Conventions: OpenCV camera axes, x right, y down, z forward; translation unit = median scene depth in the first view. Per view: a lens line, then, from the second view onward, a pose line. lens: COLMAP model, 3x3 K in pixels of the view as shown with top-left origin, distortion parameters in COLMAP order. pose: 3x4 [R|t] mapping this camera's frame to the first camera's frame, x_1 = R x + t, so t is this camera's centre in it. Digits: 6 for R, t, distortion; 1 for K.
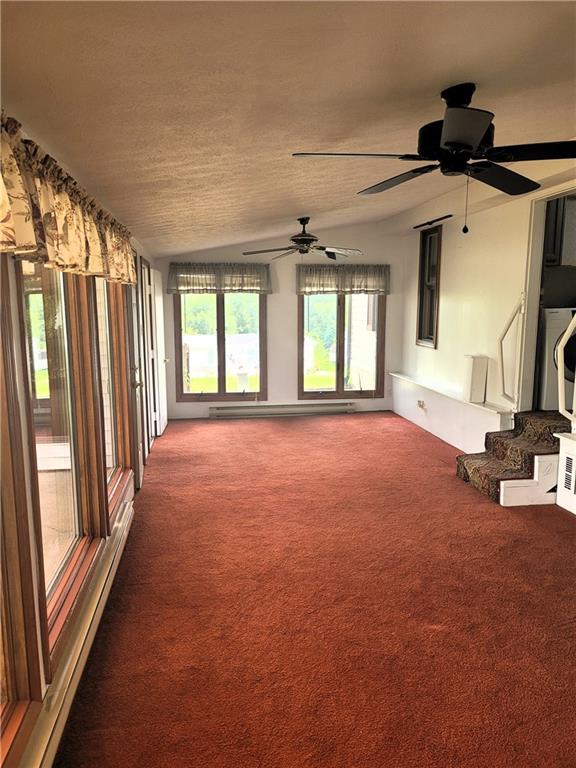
lens RADIAL K [[582.2, 0, 281.9], [0, 582.2, 387.8], [0, 0, 1]] dist [0.034037, -0.000737]
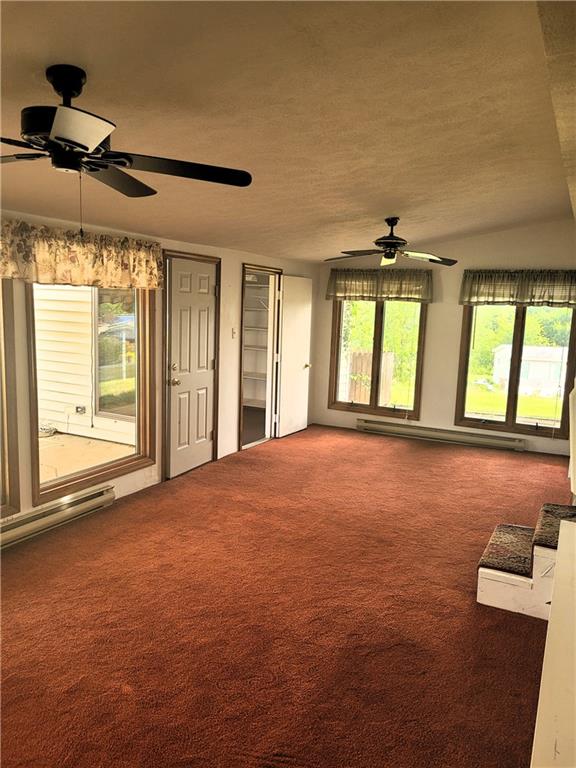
lens RADIAL K [[582.2, 0, 284.2], [0, 582.2, 382.1], [0, 0, 1]] dist [0.034037, -0.000737]
pose [[0.814630, 0.109032, -0.569640, 0.325412], [-0.119276, 0.992671, 0.019428, -0.031377], [0.567583, 0.052118, 0.821665, 0.142580]]
